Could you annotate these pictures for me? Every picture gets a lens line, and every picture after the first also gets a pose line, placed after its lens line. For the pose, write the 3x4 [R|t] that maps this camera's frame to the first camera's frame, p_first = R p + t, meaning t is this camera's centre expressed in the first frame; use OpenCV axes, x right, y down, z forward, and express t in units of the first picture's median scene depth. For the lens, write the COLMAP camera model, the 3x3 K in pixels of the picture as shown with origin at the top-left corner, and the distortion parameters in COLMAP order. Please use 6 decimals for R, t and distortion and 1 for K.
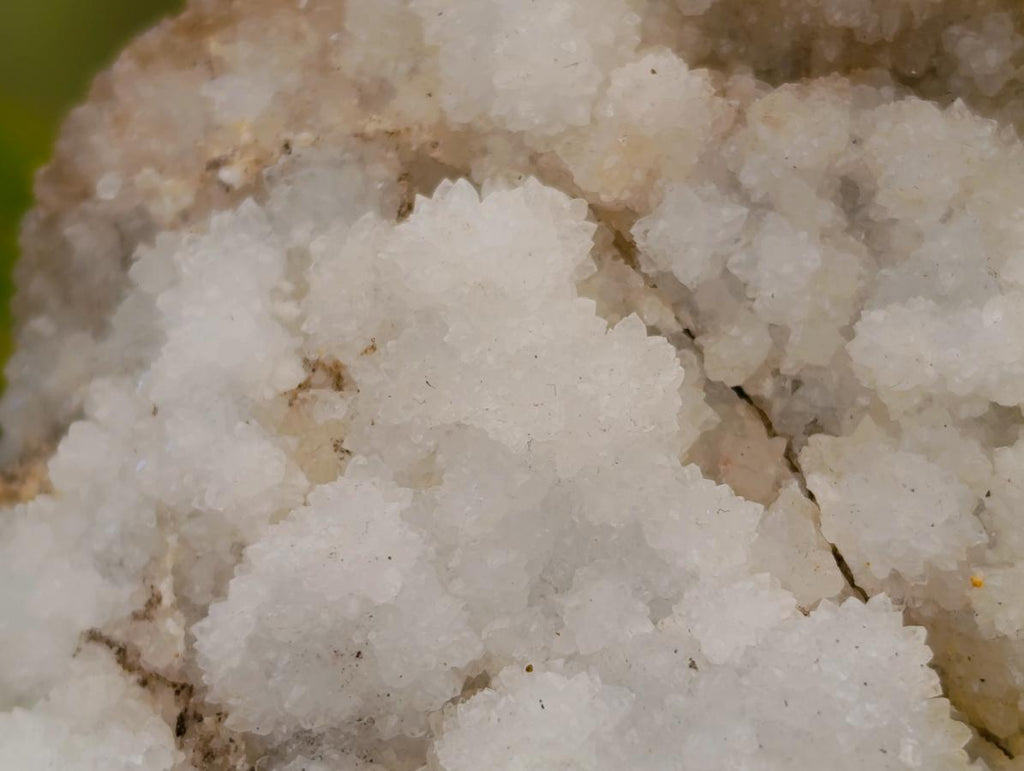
lens RADIAL K [[3056.1, 0, 513.9], [0, 3056.1, 389.2], [0, 0, 1]] dist [0.160264, 0.000000]
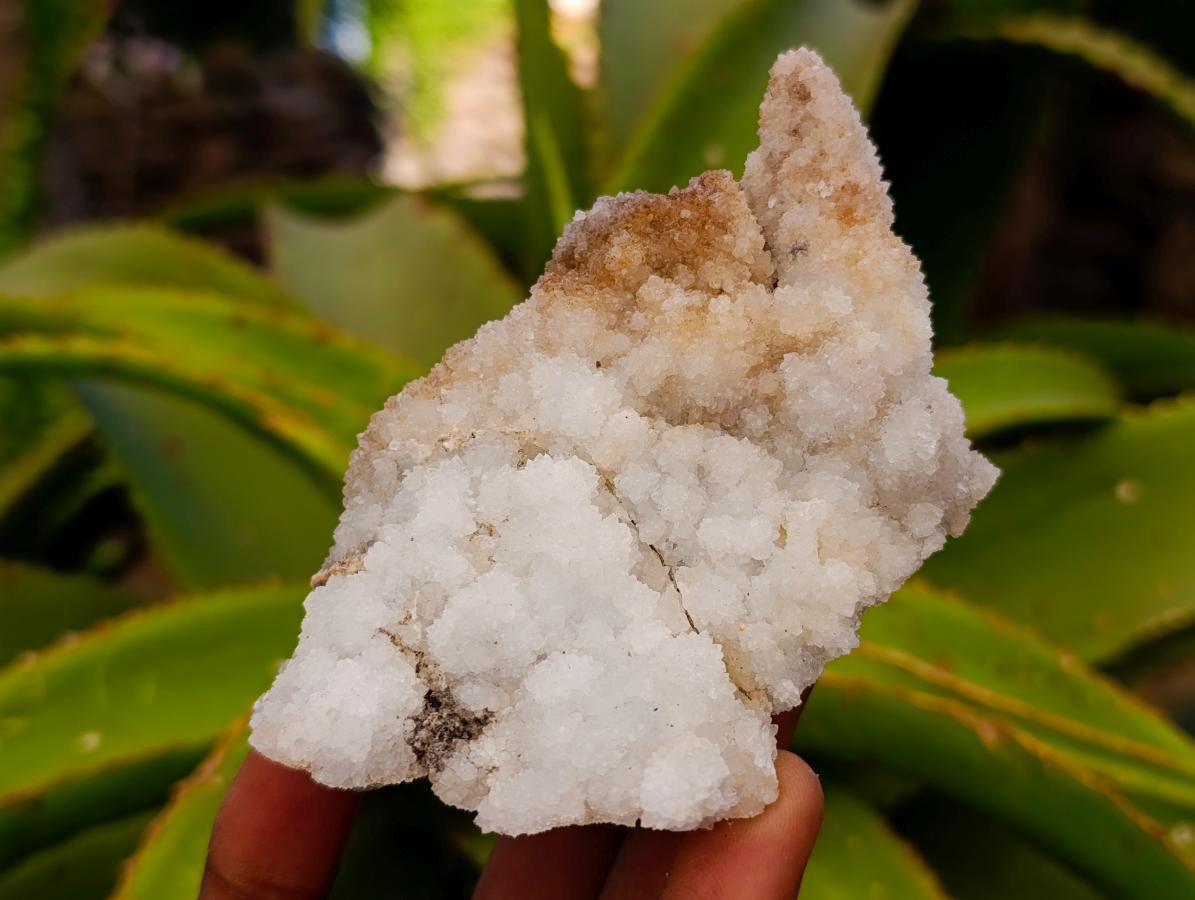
lens RADIAL K [[1649.1, 0, 624.2], [0, 1649.1, 448.2], [0, 0, 1]] dist [0.128165, 0.000000]
pose [[0.993643, 0.070571, 0.087708, -0.072970], [-0.065650, 0.996168, -0.057779, -0.000319], [-0.091449, 0.051654, 0.994469, -0.342706]]
